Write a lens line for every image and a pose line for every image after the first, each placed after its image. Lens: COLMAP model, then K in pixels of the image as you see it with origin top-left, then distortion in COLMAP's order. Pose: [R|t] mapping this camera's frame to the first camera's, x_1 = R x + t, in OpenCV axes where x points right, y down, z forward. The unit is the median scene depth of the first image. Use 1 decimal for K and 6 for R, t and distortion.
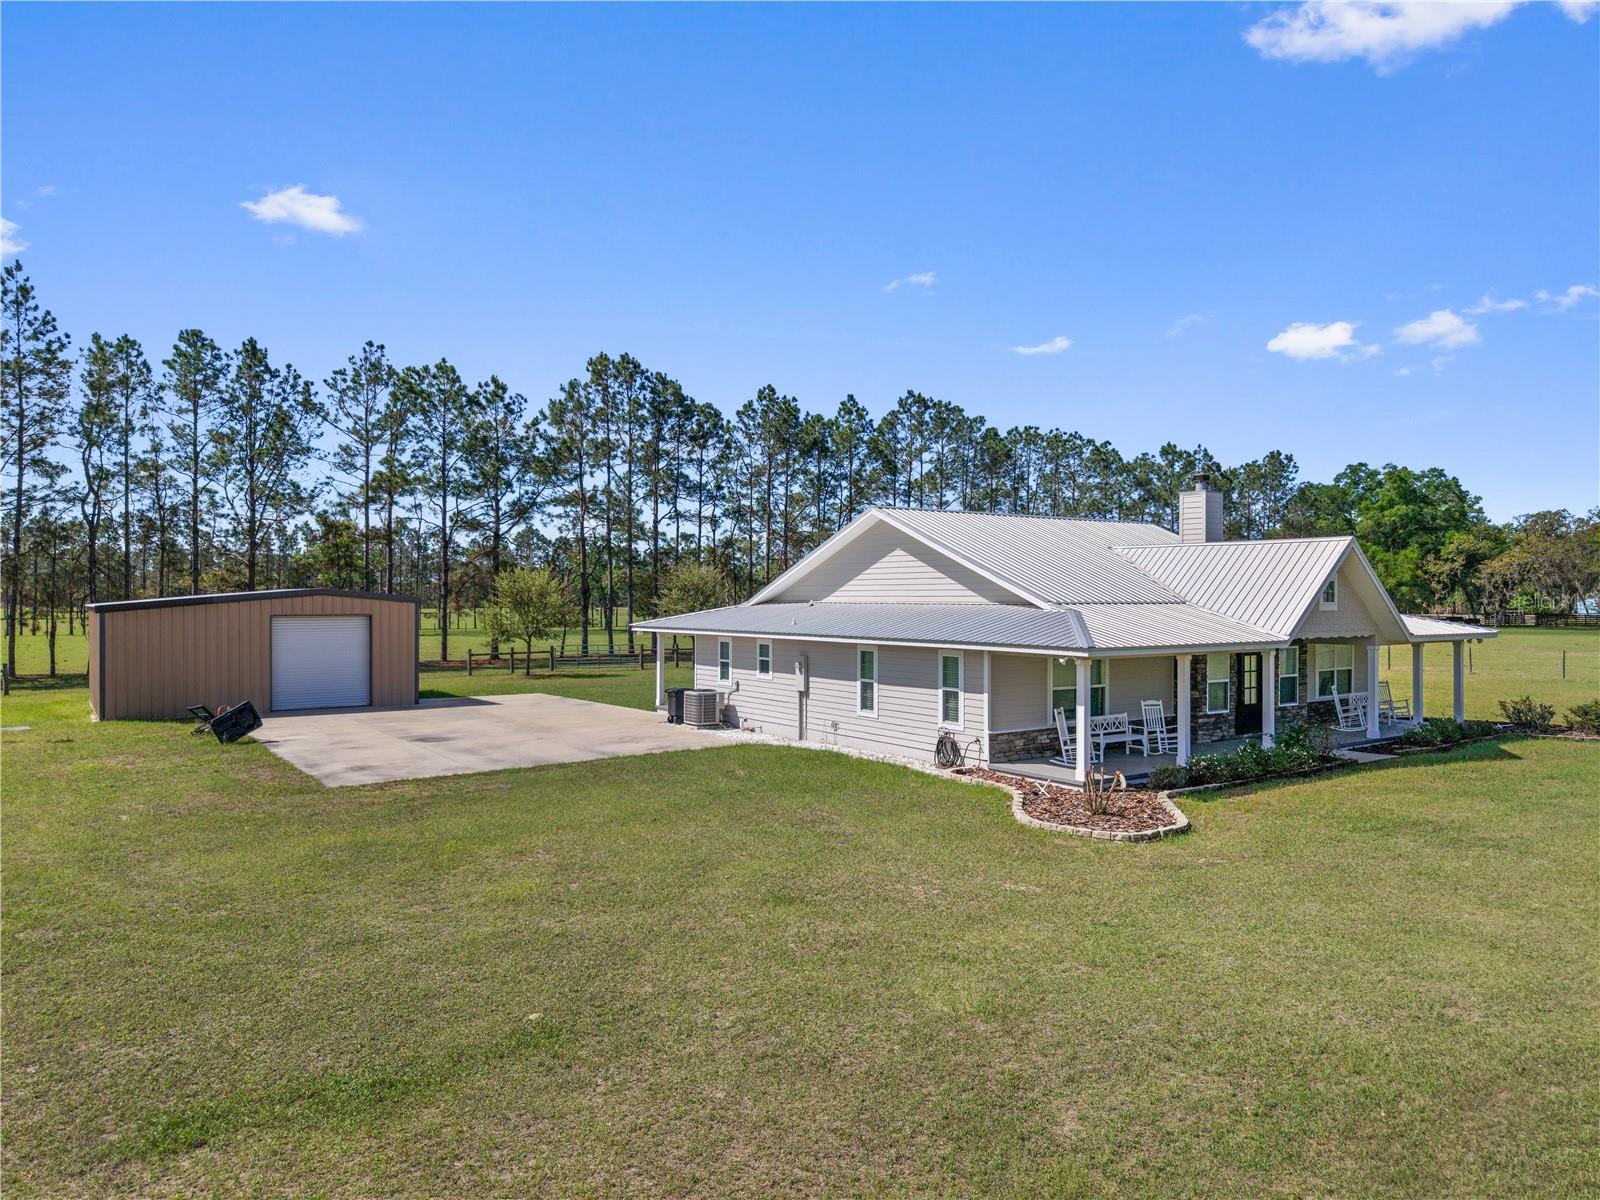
lens RADIAL K [[1085.0, 0, 801.0], [0, 1085.0, 593.9], [0, 0, 1]] dist [0.021649, 0.003812]
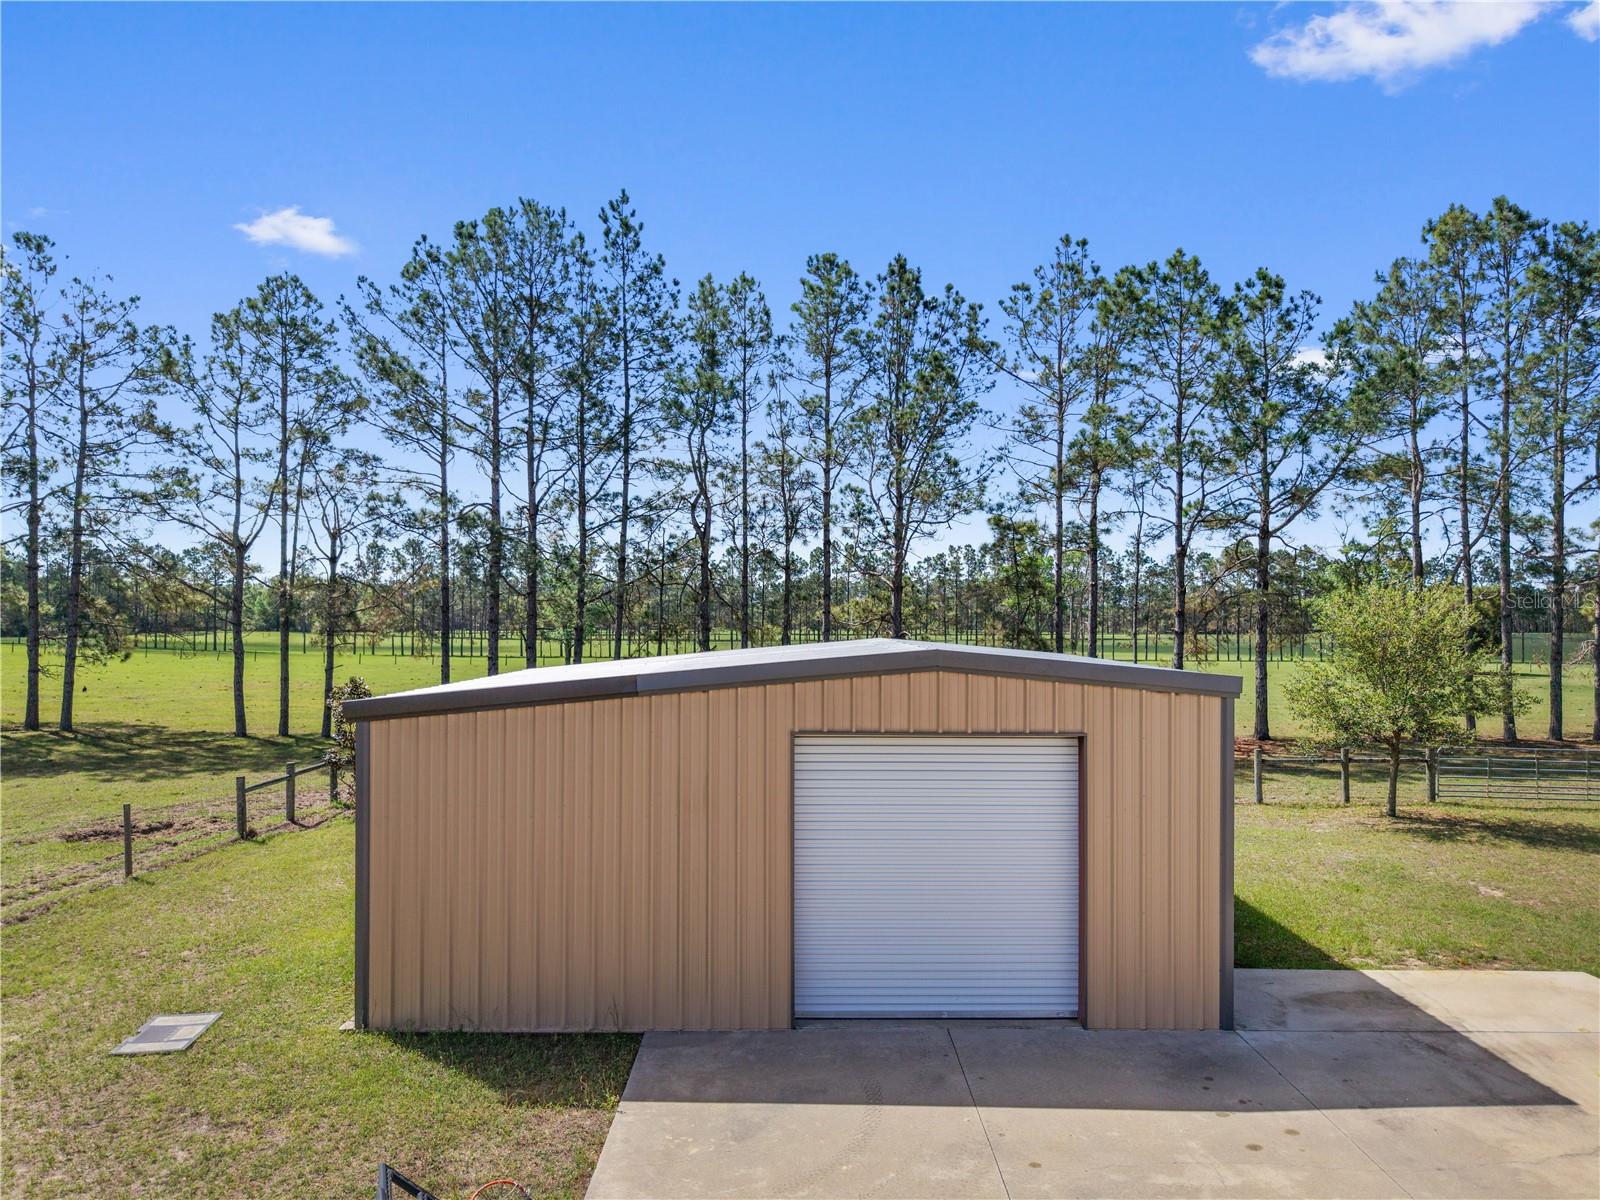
lens RADIAL K [[1064.1, 0, 799.7], [0, 1064.1, 638.0], [0, 0, 1]] dist [0.093558, -0.138686]
pose [[0.817176, 0.006283, -0.576354, -0.164771], [0.005082, 0.999823, 0.018105, -0.008525], [0.576366, -0.017724, 0.816999, 0.407271]]
